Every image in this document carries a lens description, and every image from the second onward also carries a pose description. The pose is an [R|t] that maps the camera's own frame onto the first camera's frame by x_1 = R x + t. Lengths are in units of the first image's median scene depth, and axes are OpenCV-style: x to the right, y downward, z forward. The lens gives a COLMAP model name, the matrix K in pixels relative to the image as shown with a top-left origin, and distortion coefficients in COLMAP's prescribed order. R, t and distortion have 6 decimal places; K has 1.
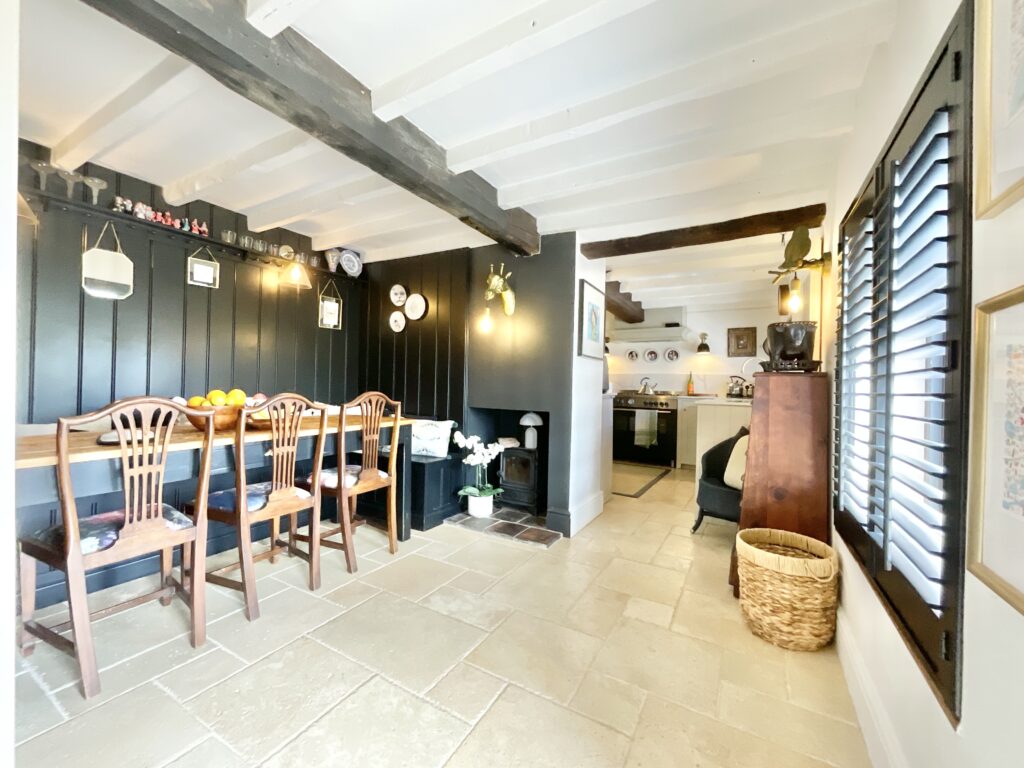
lens RADIAL K [[419.5, 0, 512.0], [0, 419.5, 384.0], [0, 0, 1]] dist [0.001112, 0.000166]
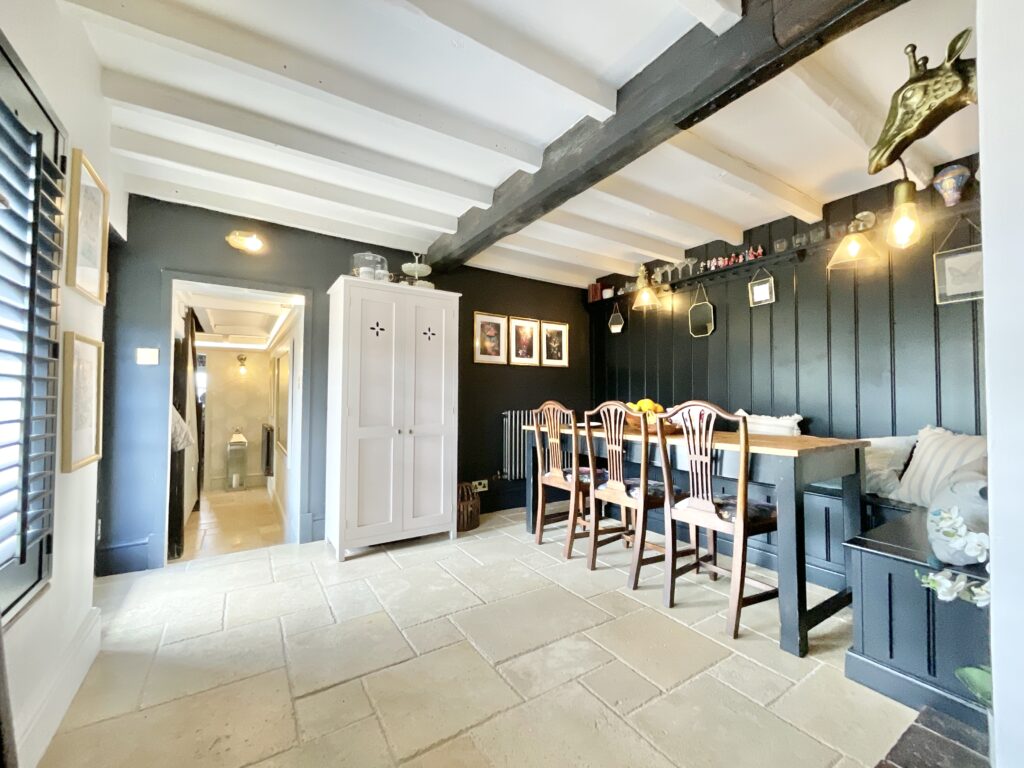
lens RADIAL K [[419.5, 0, 512.0], [0, 419.5, 384.0], [0, 0, 1]] dist [0.001112, 0.000166]
pose [[-0.460000, -0.049605, -0.886532, 0.660584], [-0.016435, 0.998743, -0.047356, 0.035714], [0.887767, -0.007214, -0.460237, 1.283894]]
